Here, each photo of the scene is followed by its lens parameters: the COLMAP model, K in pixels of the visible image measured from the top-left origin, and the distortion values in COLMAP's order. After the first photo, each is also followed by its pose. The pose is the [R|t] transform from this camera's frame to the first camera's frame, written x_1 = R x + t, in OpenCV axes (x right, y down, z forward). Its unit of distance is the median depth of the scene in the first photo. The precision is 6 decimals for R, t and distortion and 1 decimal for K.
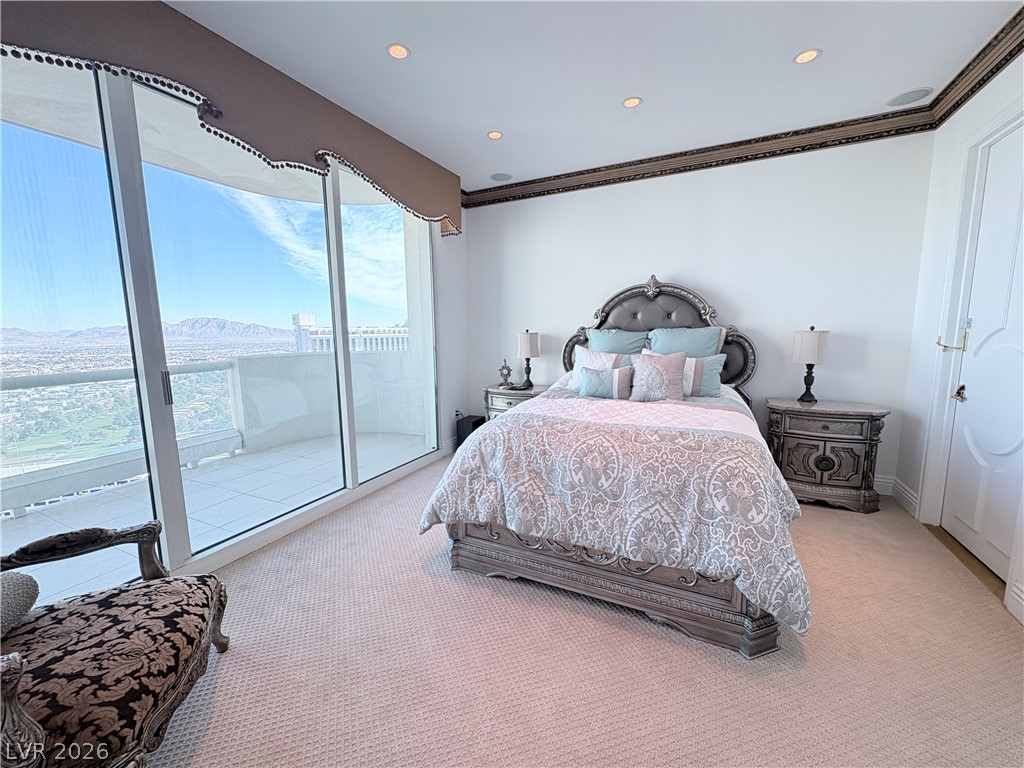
lens RADIAL K [[409.3, 0, 511.6], [0, 409.3, 382.8], [0, 0, 1]] dist [0.000208, -0.000450]
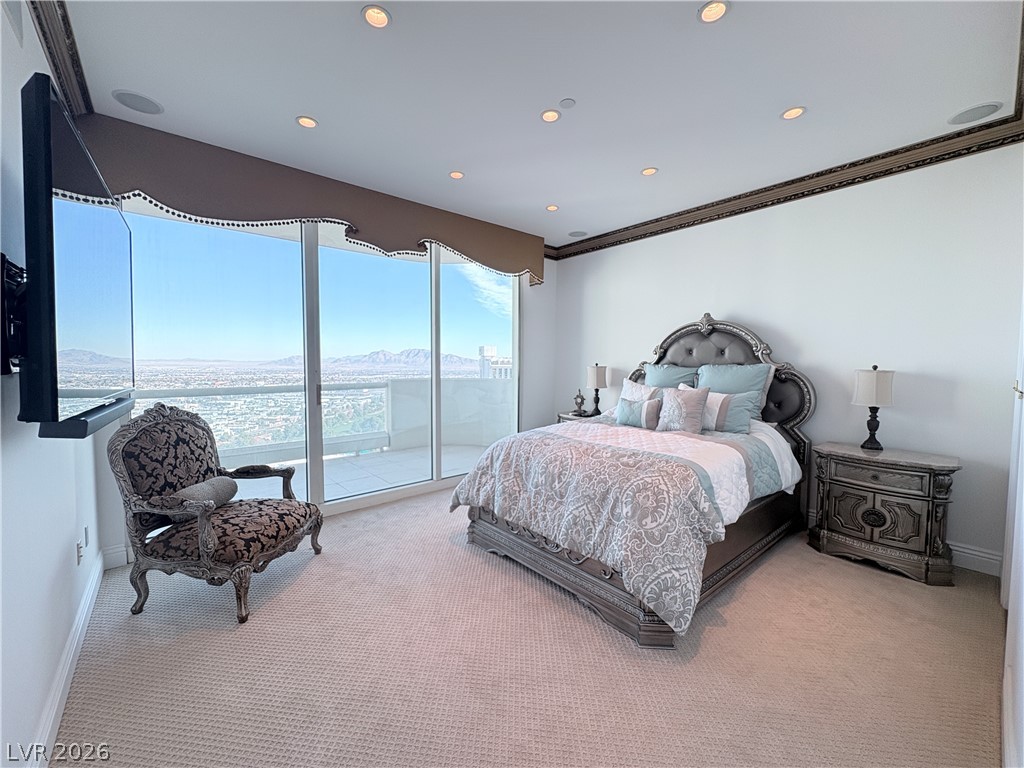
lens RADIAL K [[409.3, 0, 510.2], [0, 409.3, 382.4], [0, 0, 1]] dist [0.000208, -0.000450]
pose [[0.916850, 0.036306, -0.397578, 0.380937], [-0.067018, 0.995721, -0.063624, 0.012122], [0.393567, 0.084979, 0.915360, -0.156885]]
